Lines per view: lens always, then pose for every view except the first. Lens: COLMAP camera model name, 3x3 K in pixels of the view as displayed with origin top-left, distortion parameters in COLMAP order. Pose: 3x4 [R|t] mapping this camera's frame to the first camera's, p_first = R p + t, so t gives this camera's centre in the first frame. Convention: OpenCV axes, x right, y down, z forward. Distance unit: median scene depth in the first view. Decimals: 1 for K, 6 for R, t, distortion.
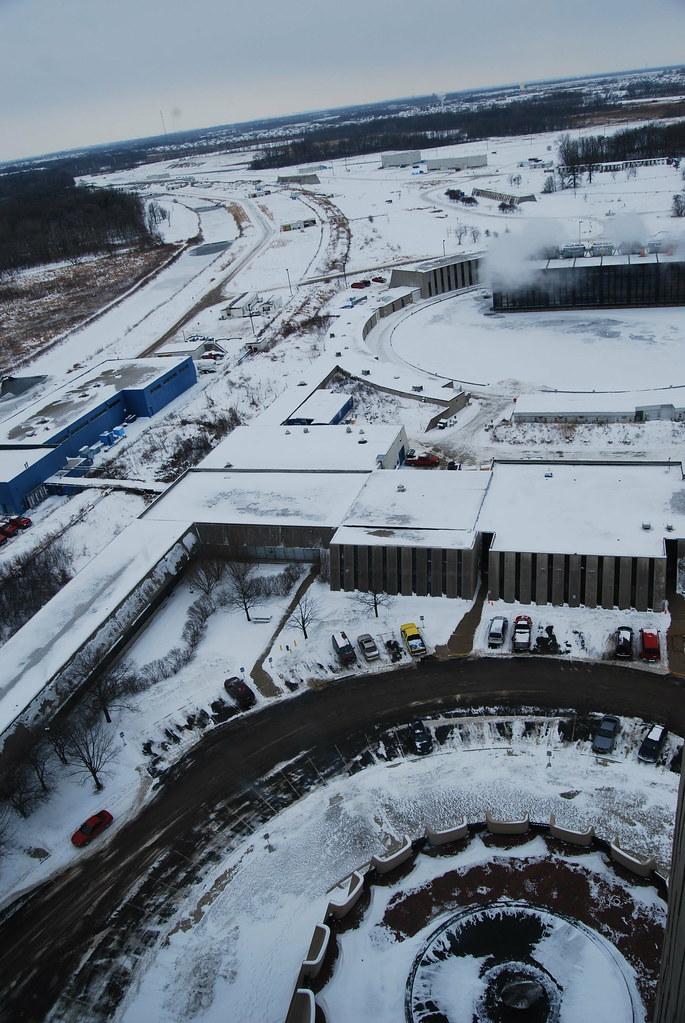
lens RADIAL K [[797.5, 0, 341.2], [0, 797.5, 503.8], [0, 0, 1]] dist [-0.091024, 0.030148]
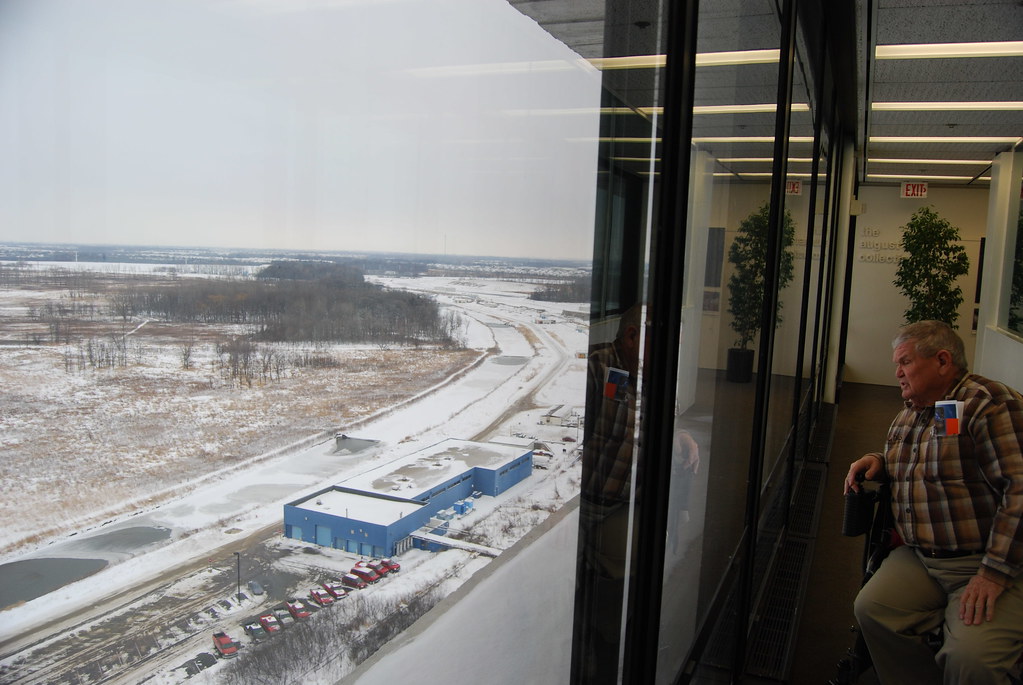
lens RADIAL K [[797.5, 0, 516.6], [0, 797.5, 348.9], [0, 0, 1]] dist [-0.091024, 0.030148]
pose [[0.980025, 0.181658, -0.080934, -0.106717], [-0.198404, 0.921004, -0.335242, 0.039280], [0.013641, 0.344604, 0.938649, -0.046329]]
